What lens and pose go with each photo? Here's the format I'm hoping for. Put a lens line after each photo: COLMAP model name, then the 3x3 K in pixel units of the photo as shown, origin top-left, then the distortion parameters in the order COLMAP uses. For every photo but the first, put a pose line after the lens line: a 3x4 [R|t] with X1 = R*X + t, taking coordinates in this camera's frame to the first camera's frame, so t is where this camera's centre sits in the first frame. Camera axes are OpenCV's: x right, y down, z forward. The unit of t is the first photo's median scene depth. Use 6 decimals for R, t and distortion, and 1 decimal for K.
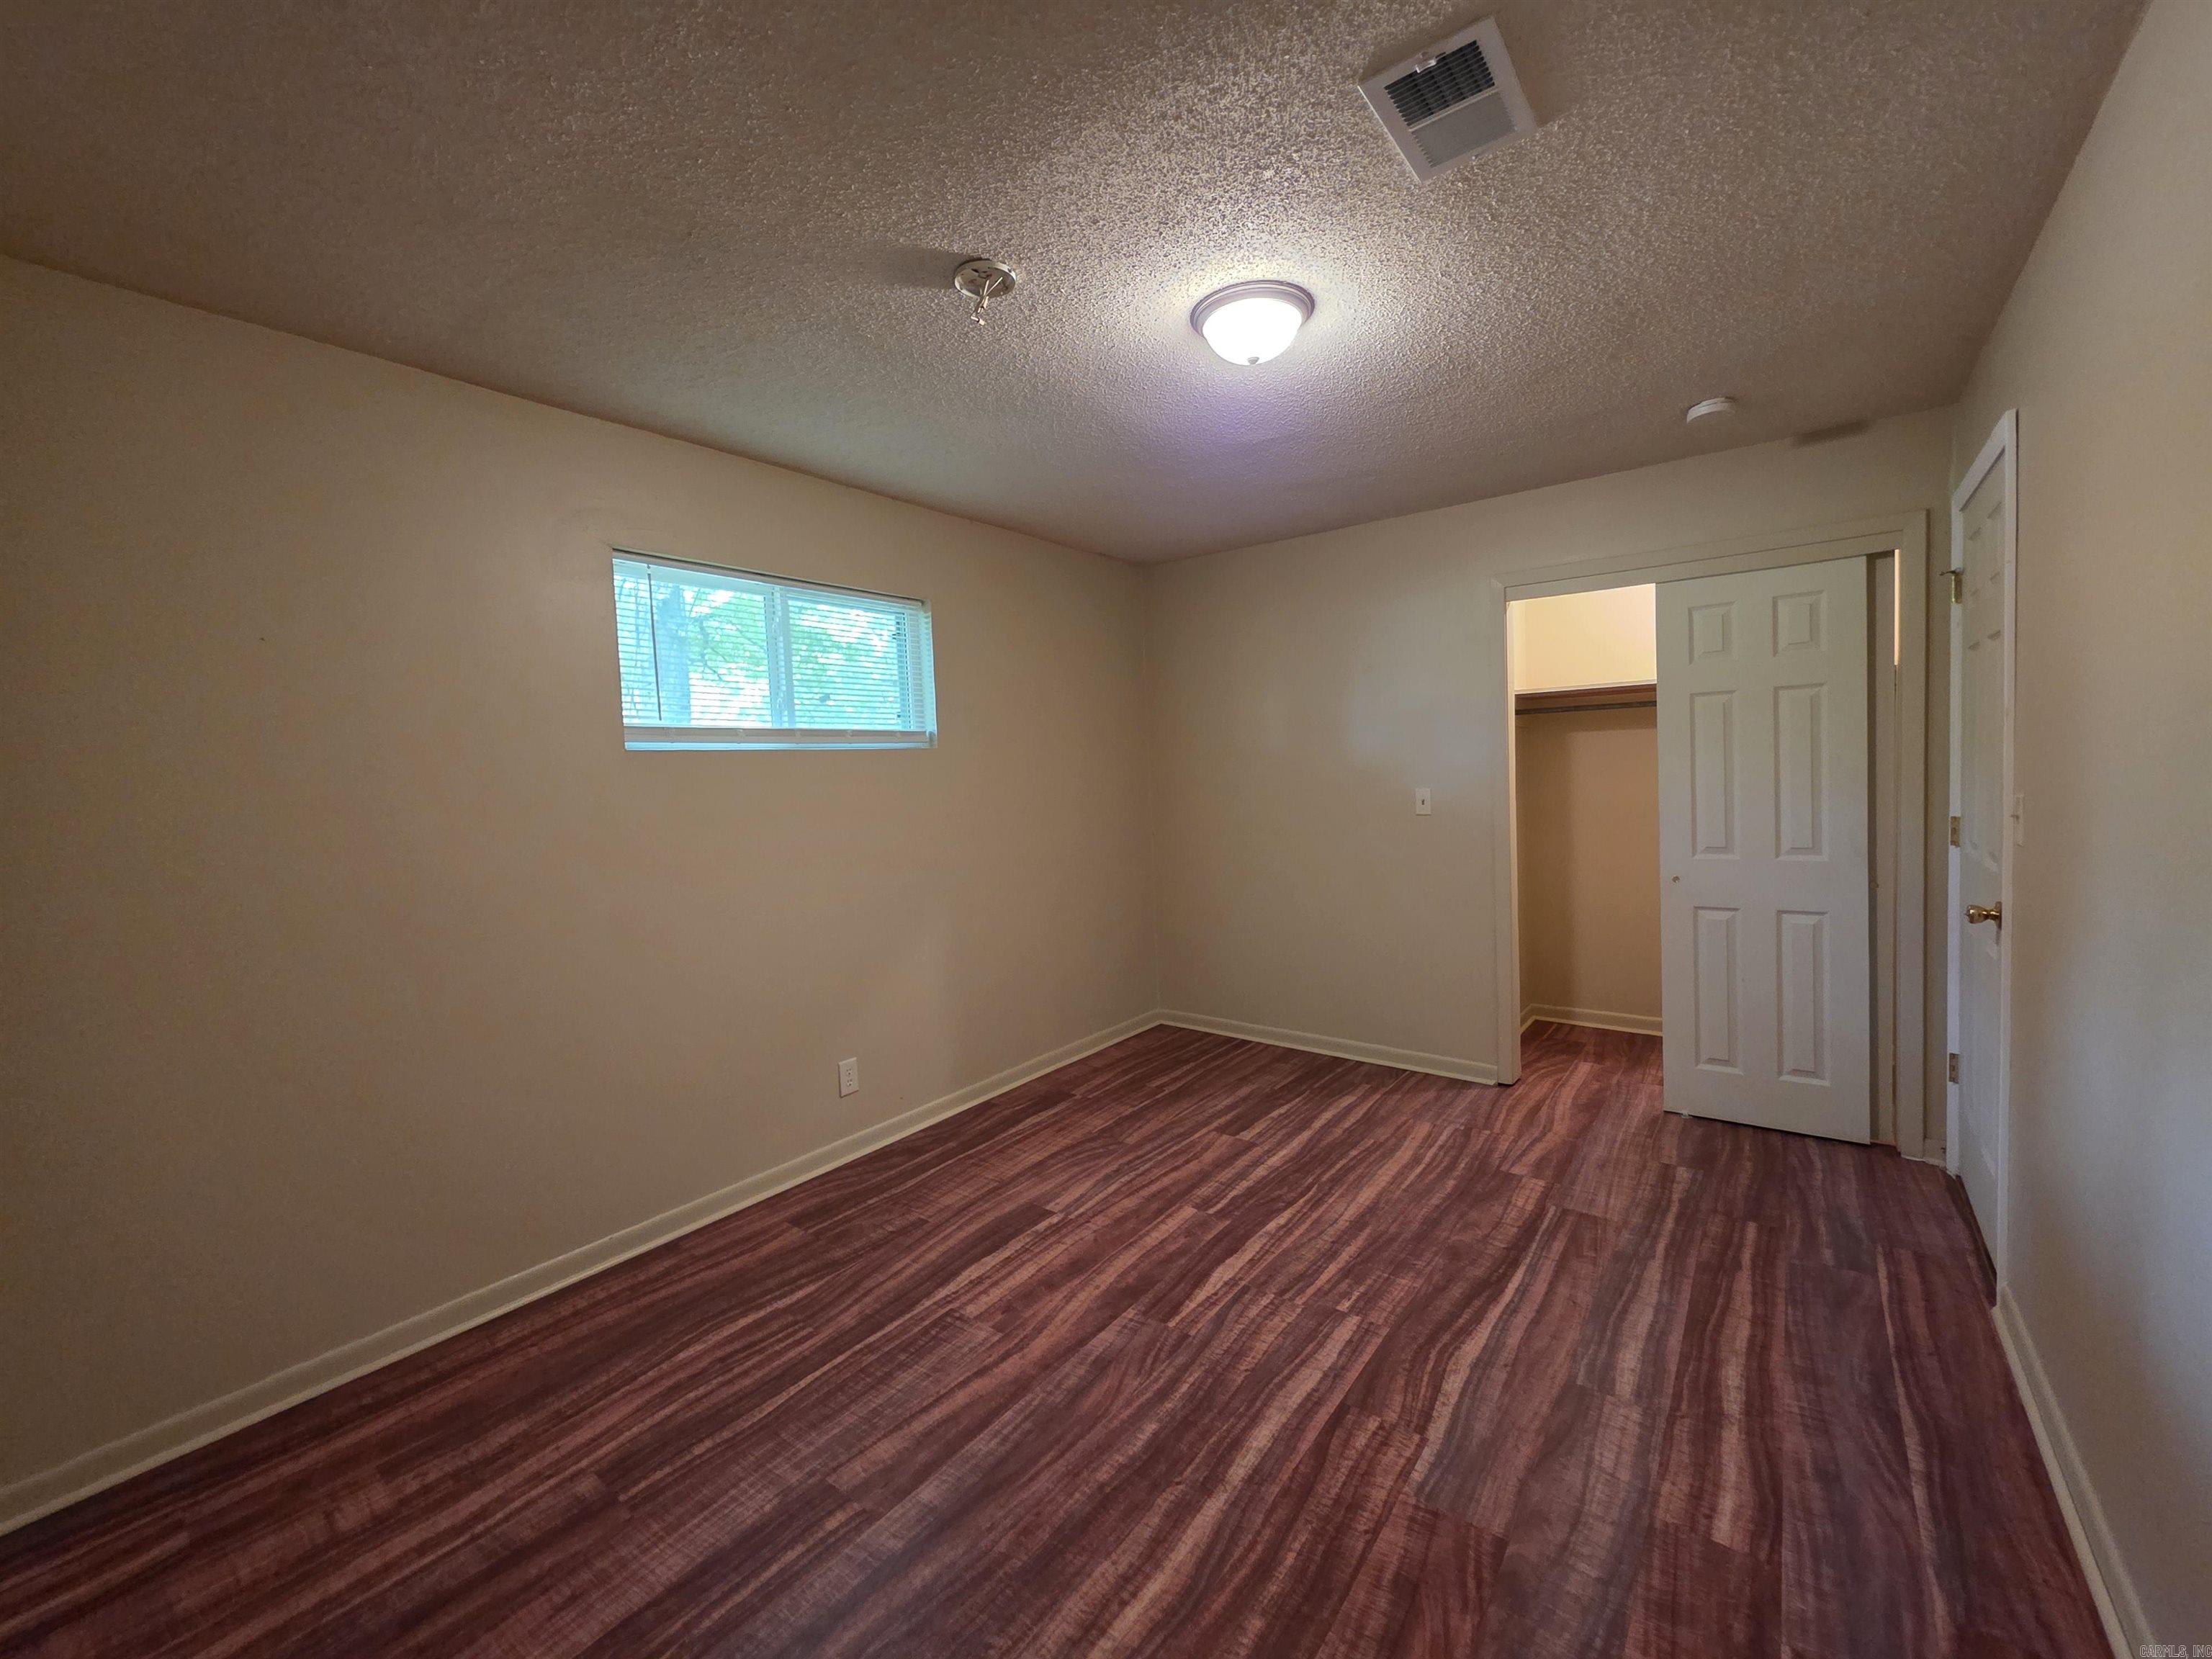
lens RADIAL K [[891.1, 0, 1120.1], [0, 891.1, 812.2], [0, 0, 1]] dist [0.000290, 0.000224]
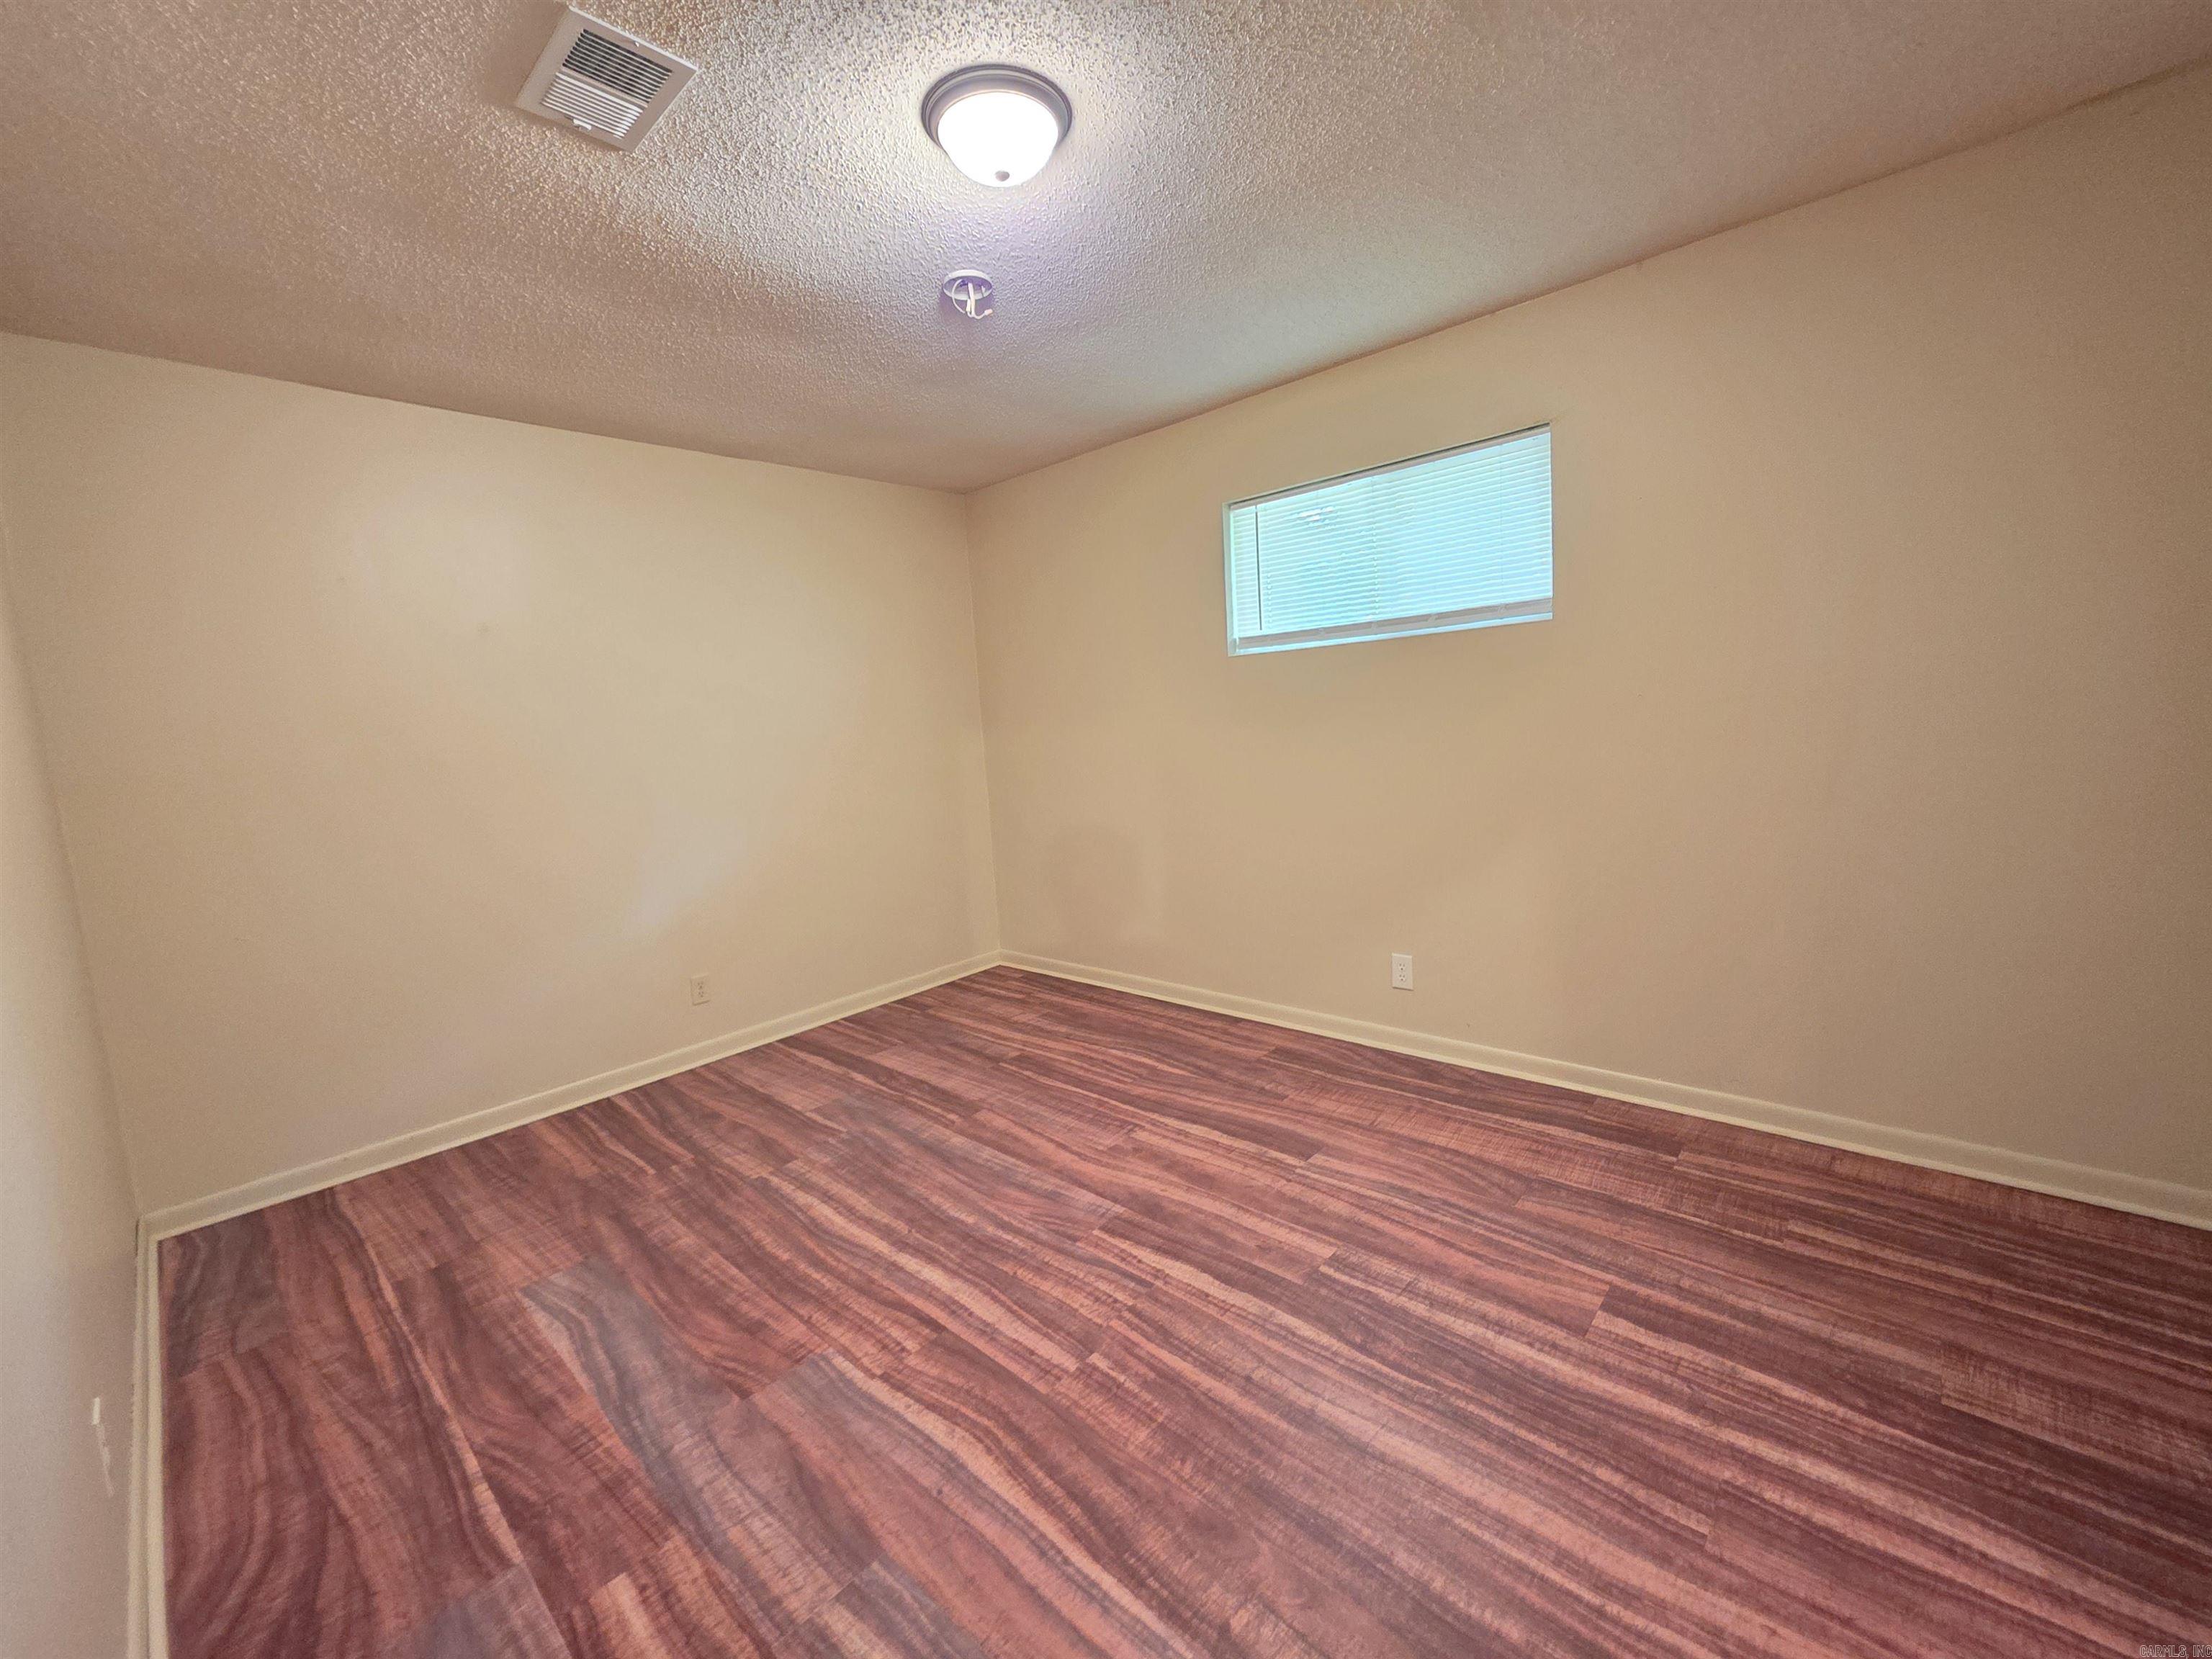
lens RADIAL K [[891.1, 0, 1114.0], [0, 891.1, 820.0], [0, 0, 1]] dist [0.000290, 0.000224]
pose [[-0.093270, 0.158133, -0.983003, 1.004929], [0.018361, 0.987412, 0.157100, -0.048998], [0.995472, -0.003397, -0.094999, 1.148269]]
